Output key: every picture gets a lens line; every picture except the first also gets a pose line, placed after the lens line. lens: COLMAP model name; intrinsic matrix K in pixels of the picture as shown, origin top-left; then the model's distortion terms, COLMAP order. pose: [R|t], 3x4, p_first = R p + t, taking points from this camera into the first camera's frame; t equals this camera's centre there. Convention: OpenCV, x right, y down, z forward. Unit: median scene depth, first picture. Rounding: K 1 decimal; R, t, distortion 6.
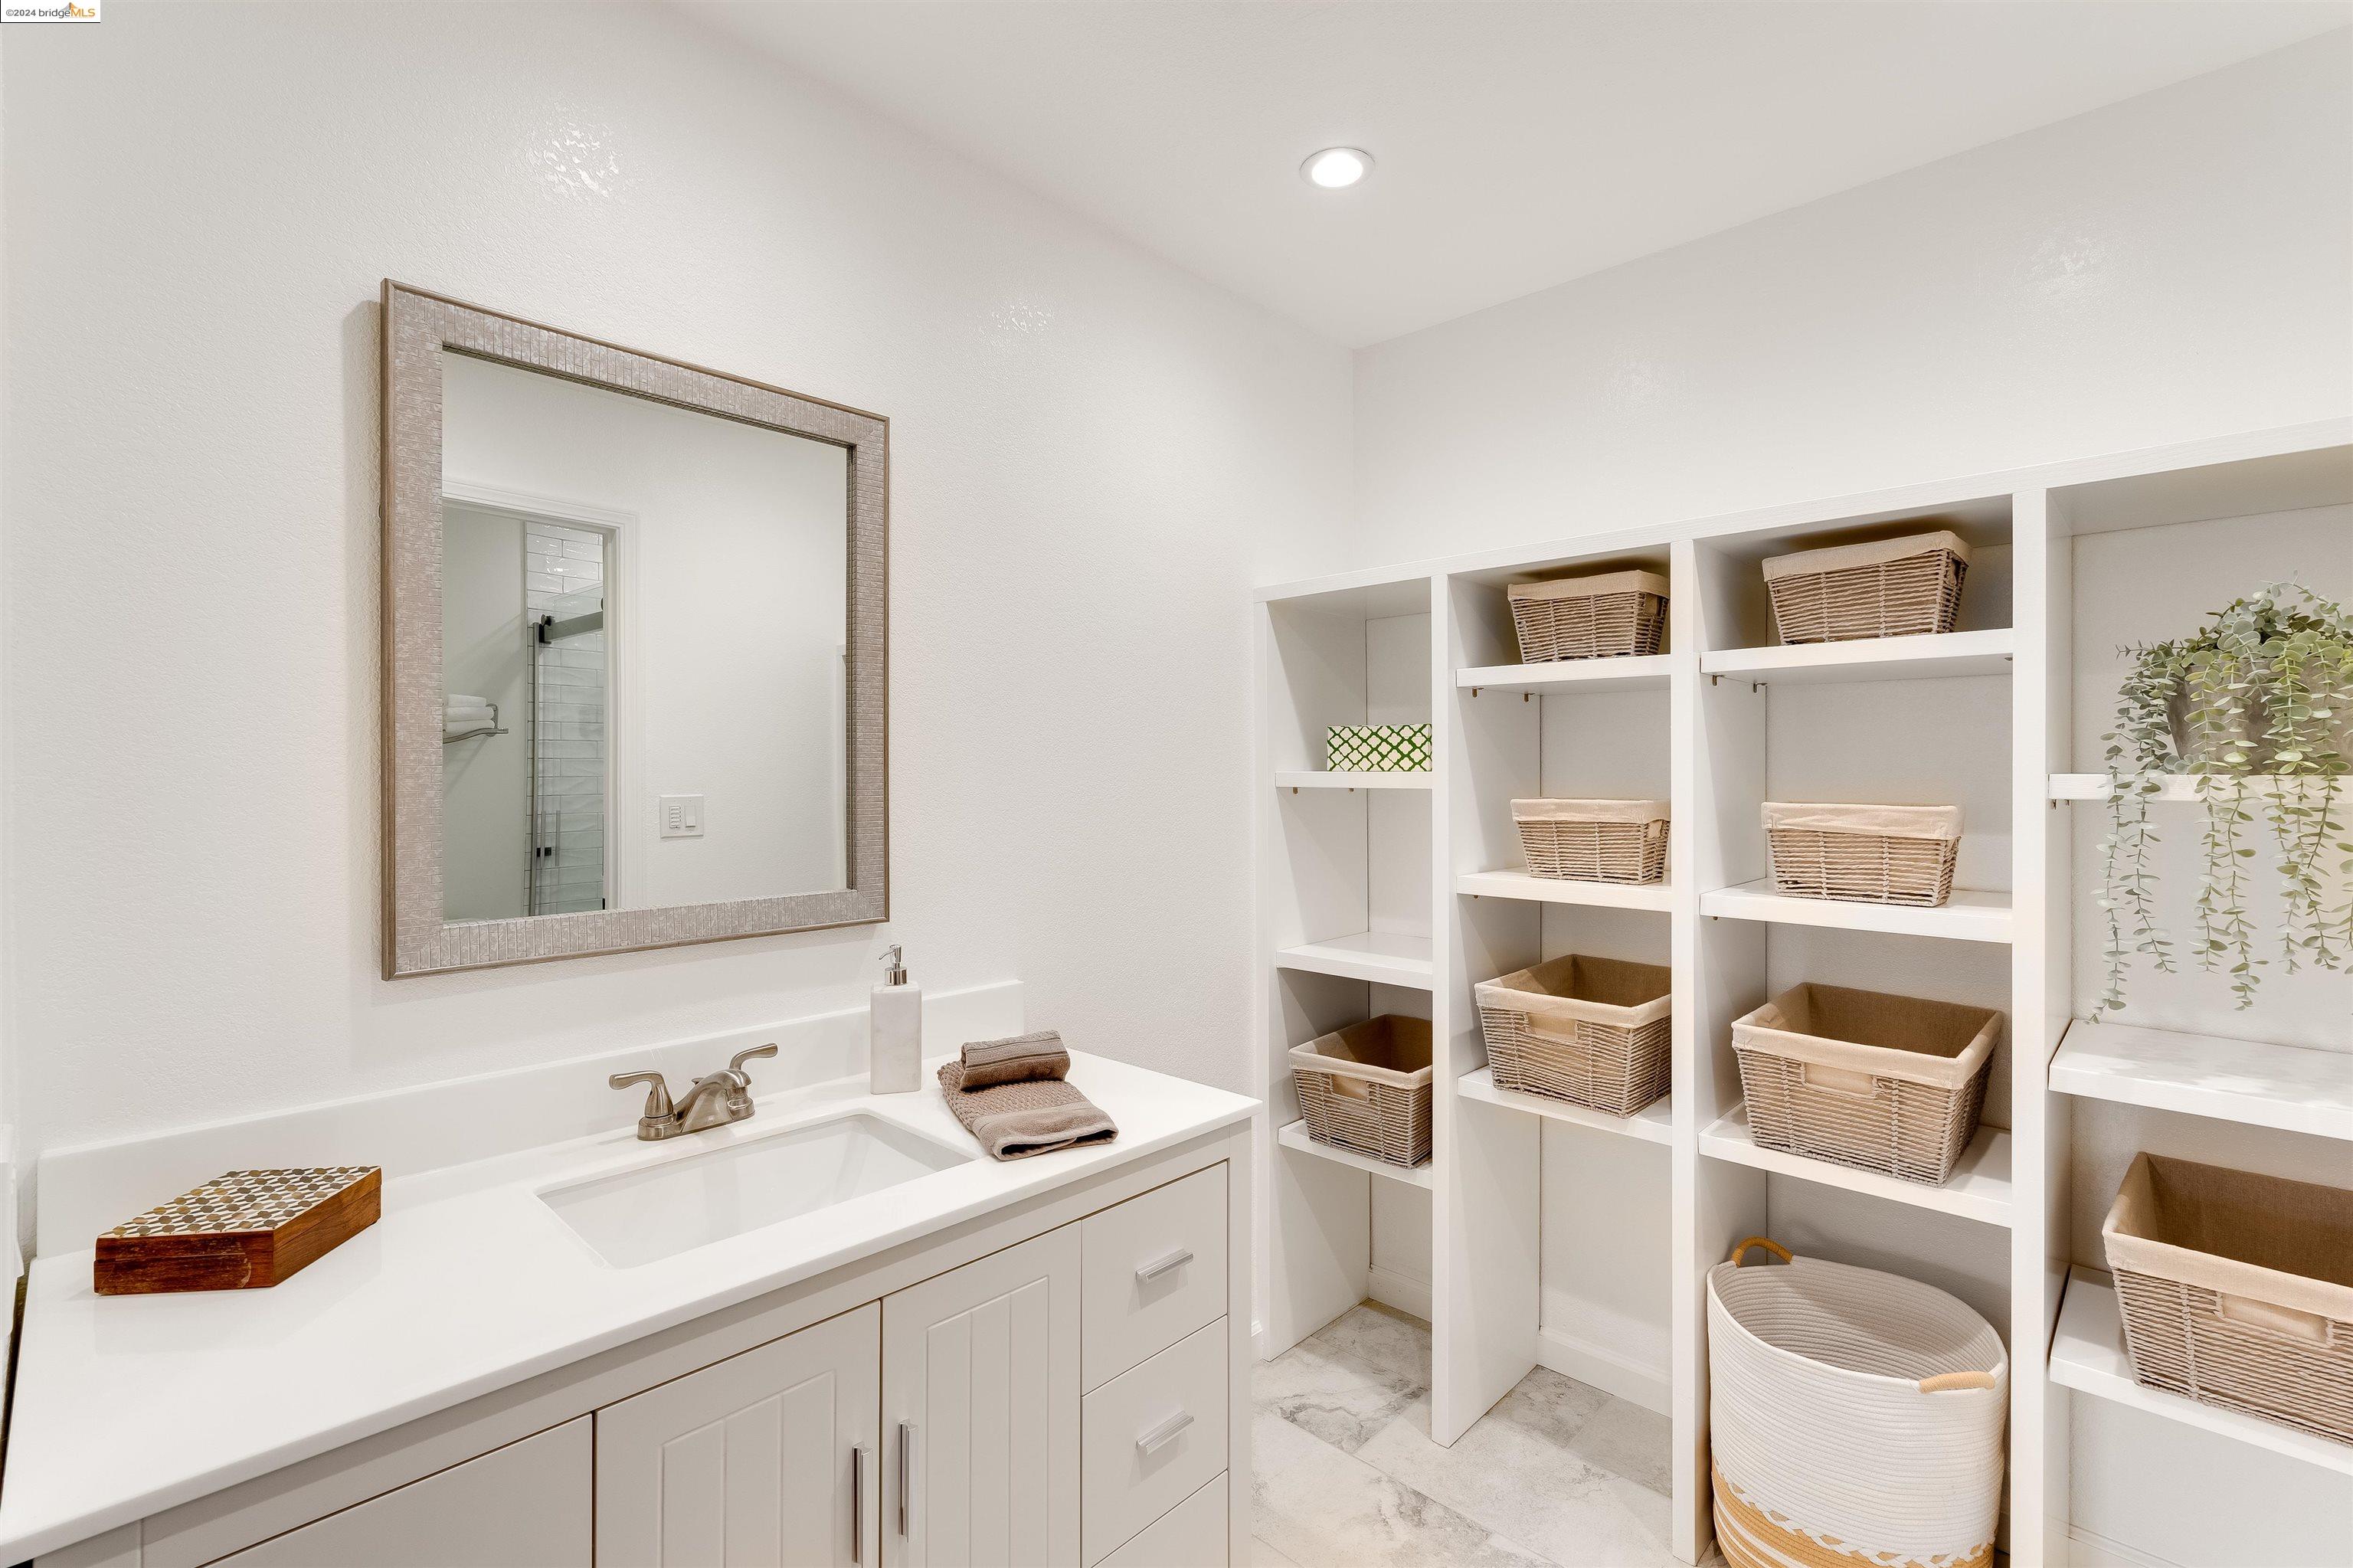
lens RADIAL K [[1065.4, 0, 1176.5], [0, 1065.4, 784.0], [0, 0, 1]] dist [-0.000798, 0.007114]
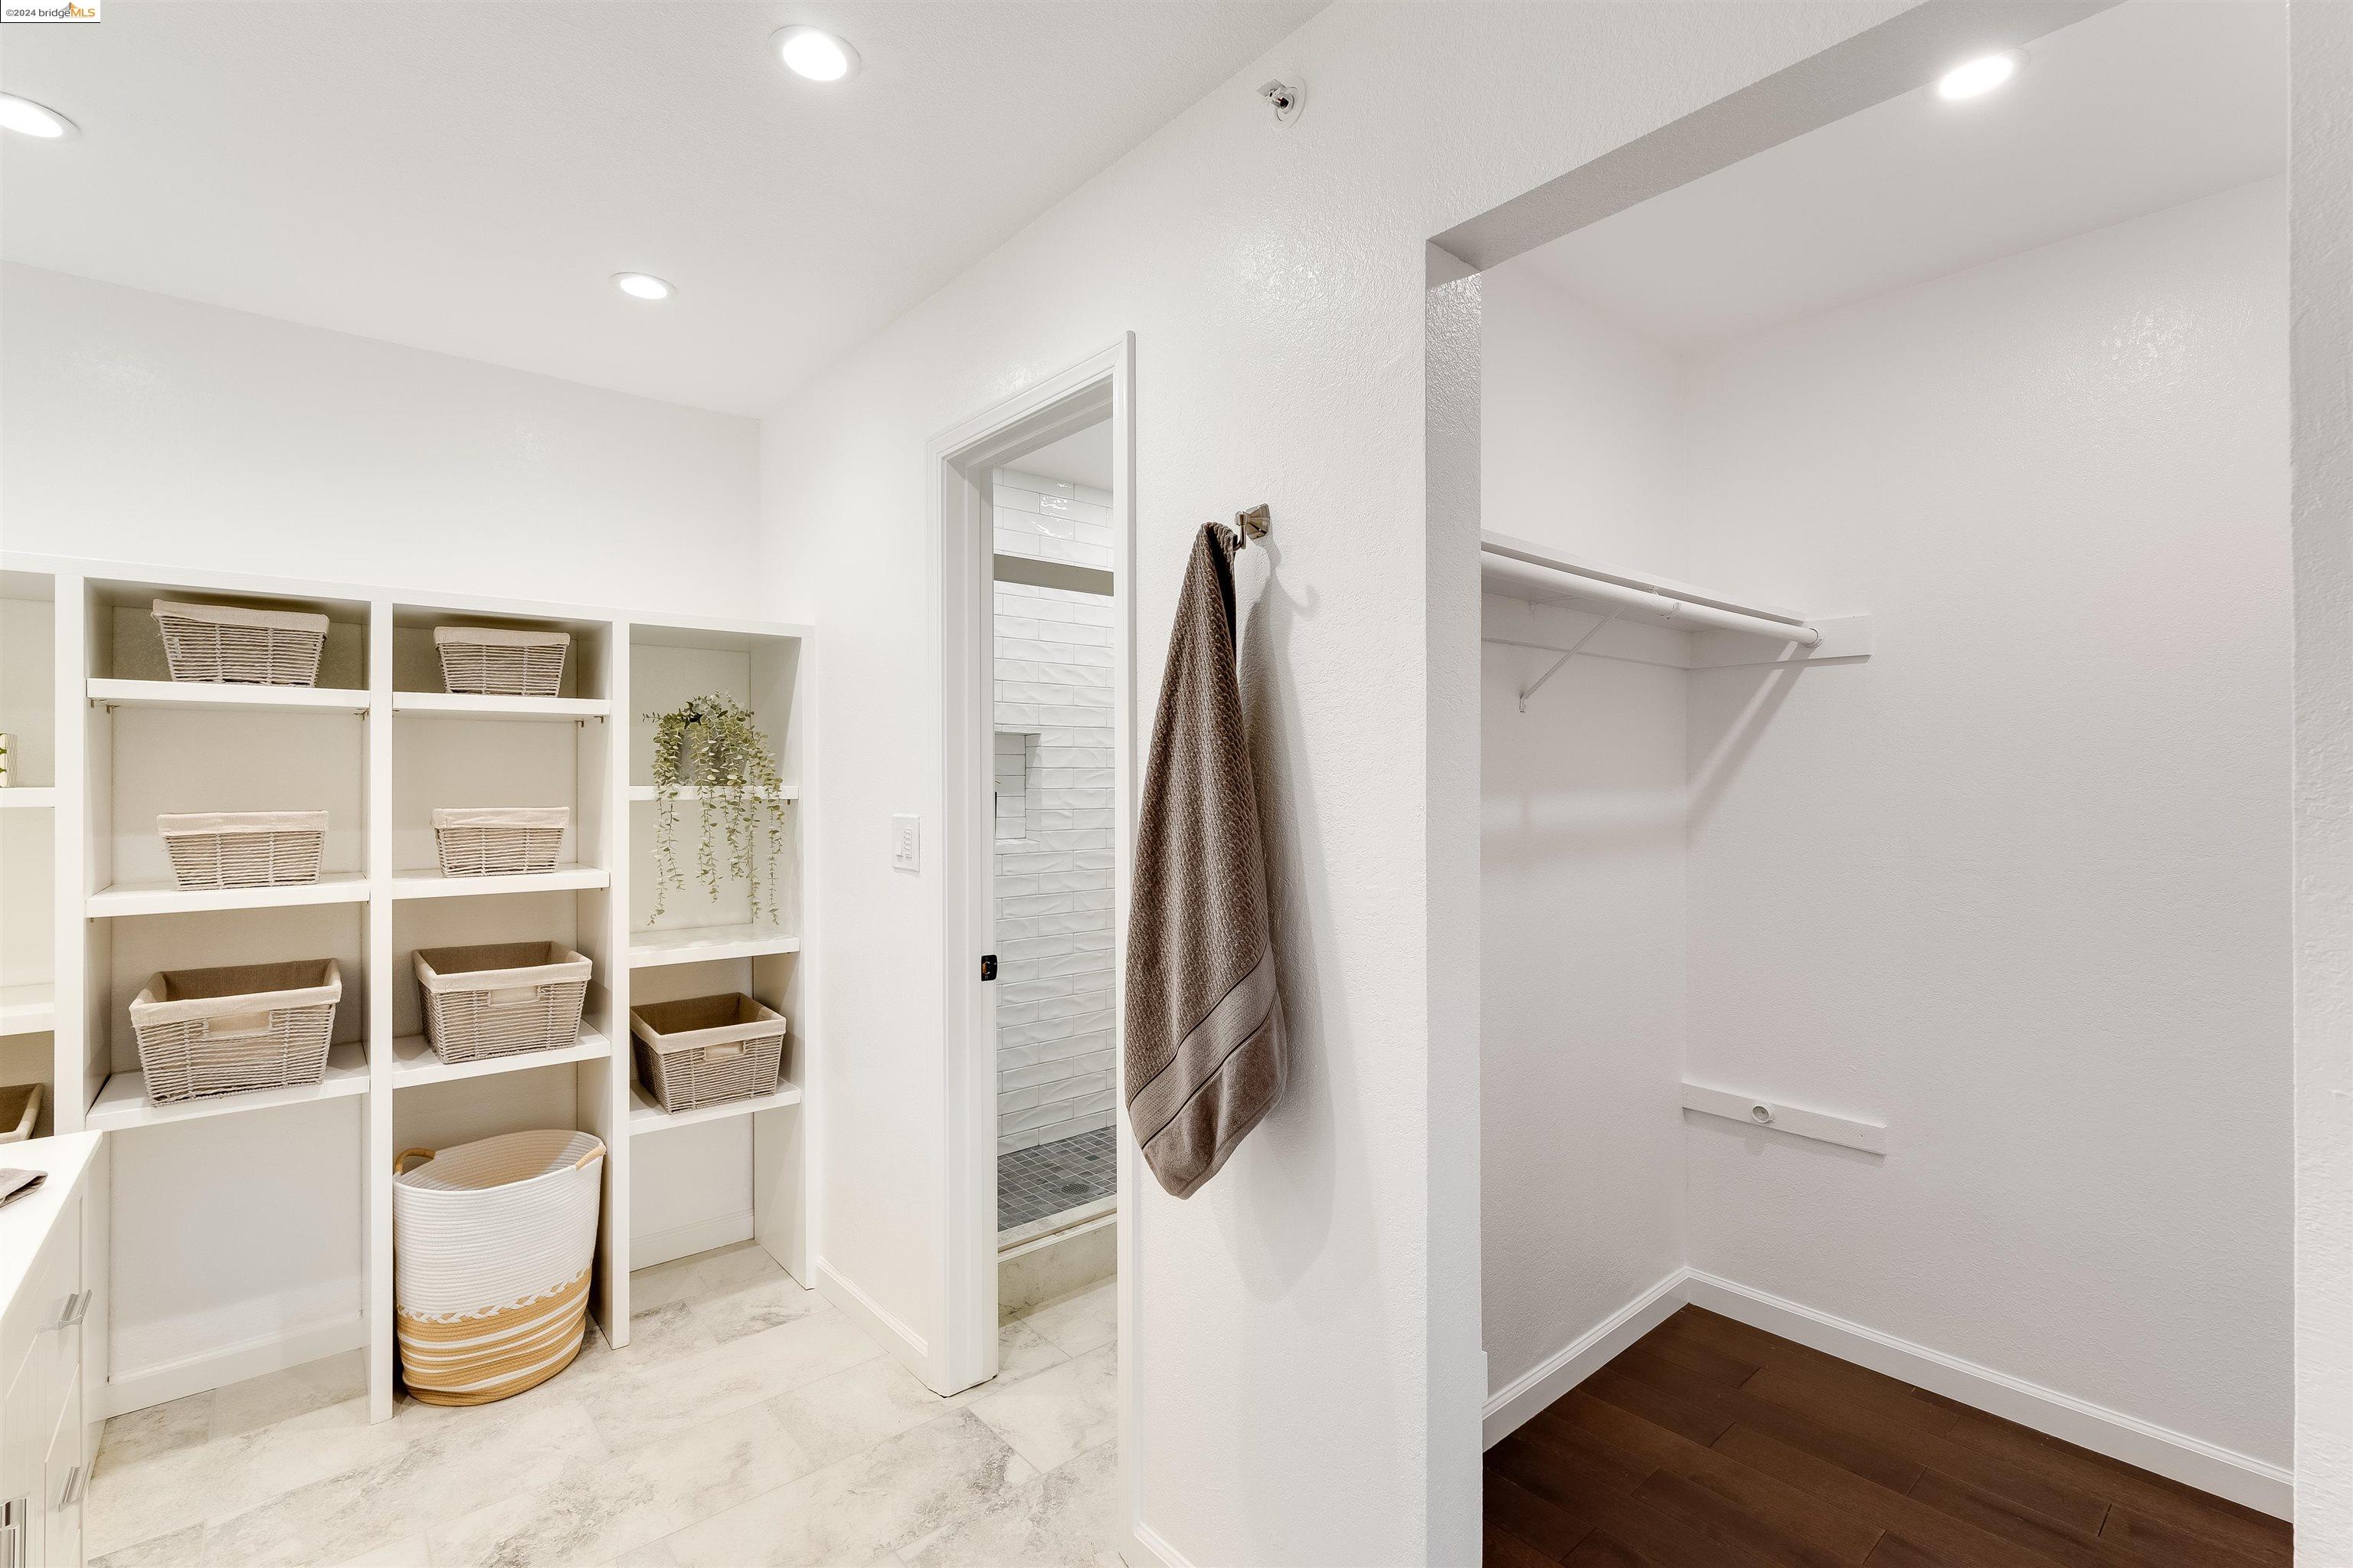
lens RADIAL K [[1058.1, 0, 1185.3], [0, 1058.1, 762.5], [0, 0, 1]] dist [-0.011360, 0.007407]
pose [[0.107828, 0.017418, 0.994017, -0.681856], [0.016351, 0.999680, -0.019291, 0.000106], [-0.994035, 0.018334, 0.107509, -0.075655]]
